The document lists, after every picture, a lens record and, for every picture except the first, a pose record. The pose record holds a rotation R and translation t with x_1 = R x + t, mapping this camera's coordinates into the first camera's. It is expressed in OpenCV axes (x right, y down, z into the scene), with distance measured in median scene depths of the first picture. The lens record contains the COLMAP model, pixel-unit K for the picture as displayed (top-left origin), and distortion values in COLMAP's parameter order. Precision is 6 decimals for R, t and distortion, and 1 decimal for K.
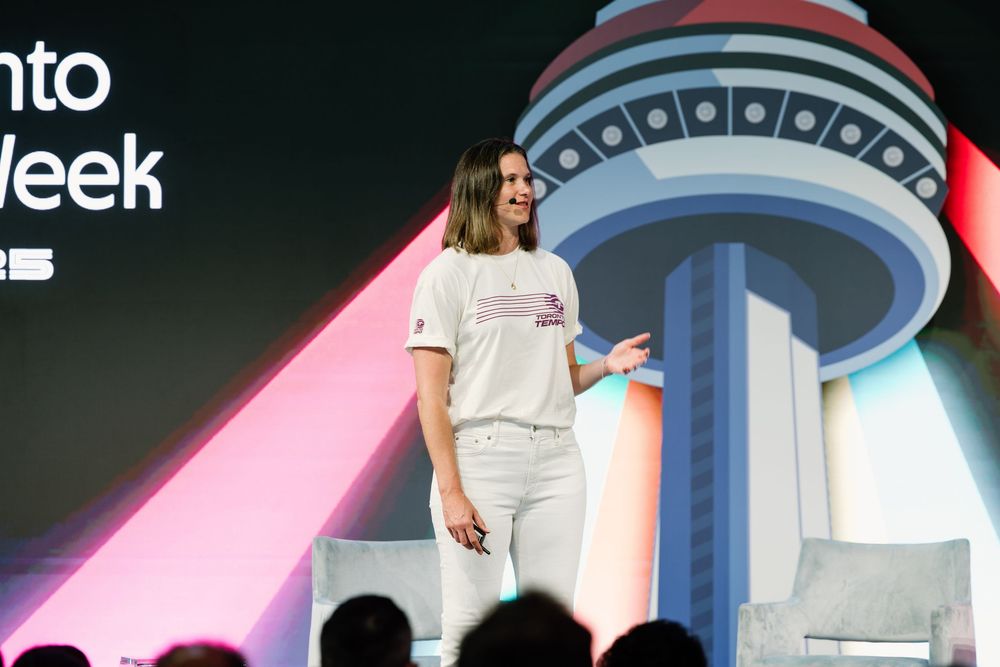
lens RADIAL K [[5844.8, 0, 500.8], [0, 5844.8, 329.4], [0, 0, 1]] dist [0.140421, 0.000000]
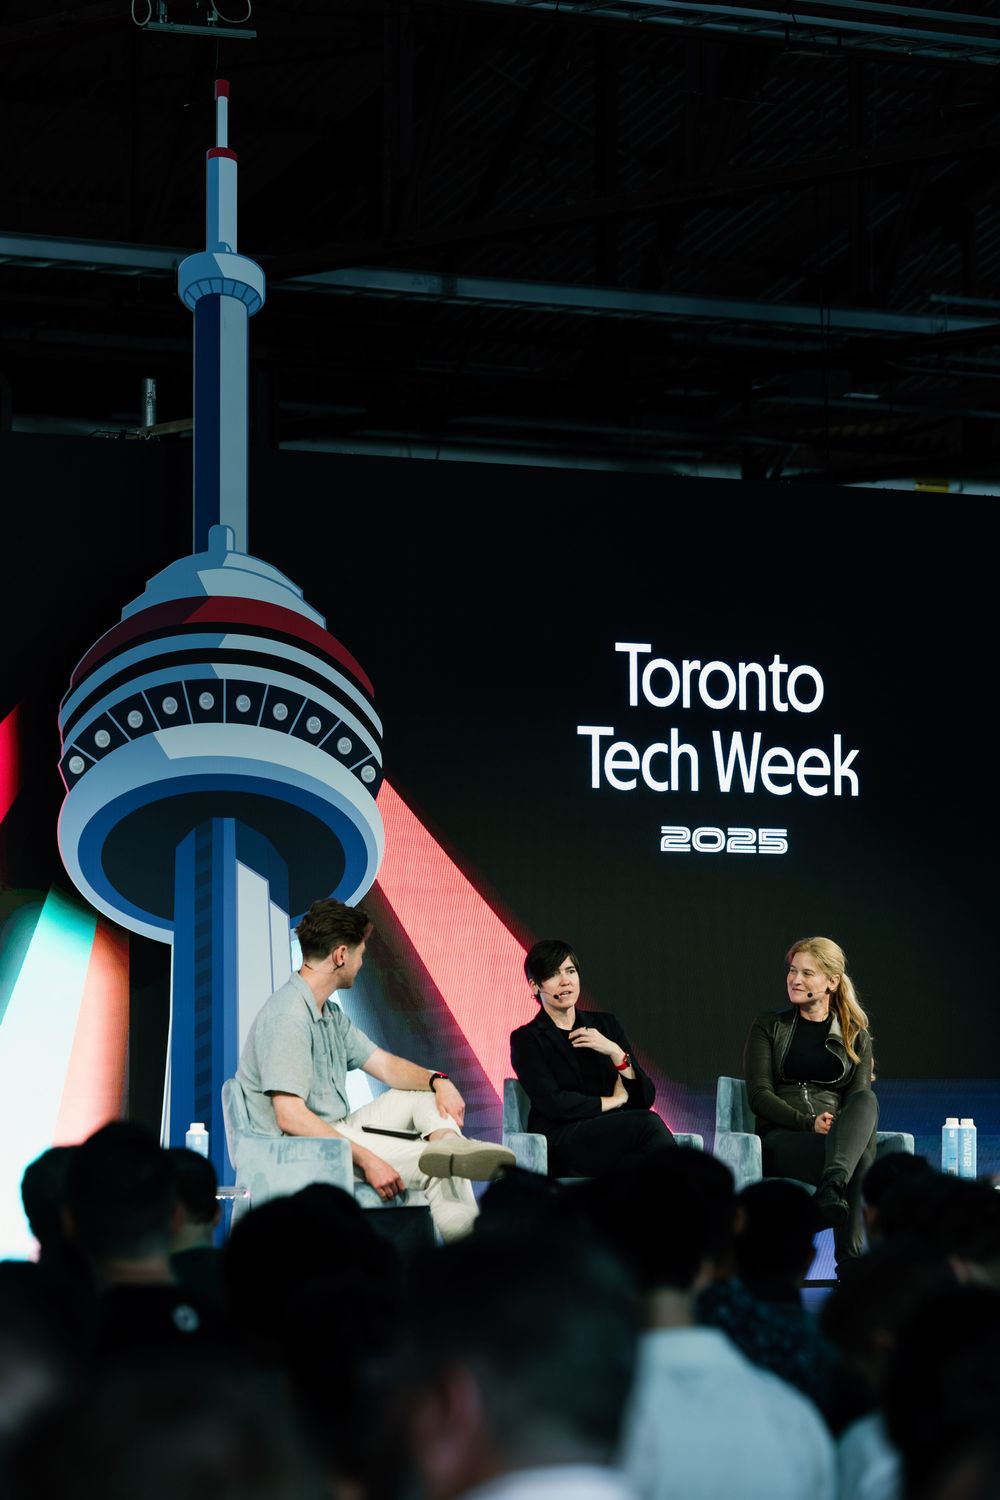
lens RADIAL K [[6789.7, 0, 498.9], [0, 6789.7, 746.3], [0, 0, 1]] dist [-0.080761, 0.000000]
pose [[0.765972, 0.030024, 0.642172, -0.762517], [-0.015174, 0.999475, -0.028630, 0.008185], [-0.642695, 0.012186, 0.766026, -0.039239]]
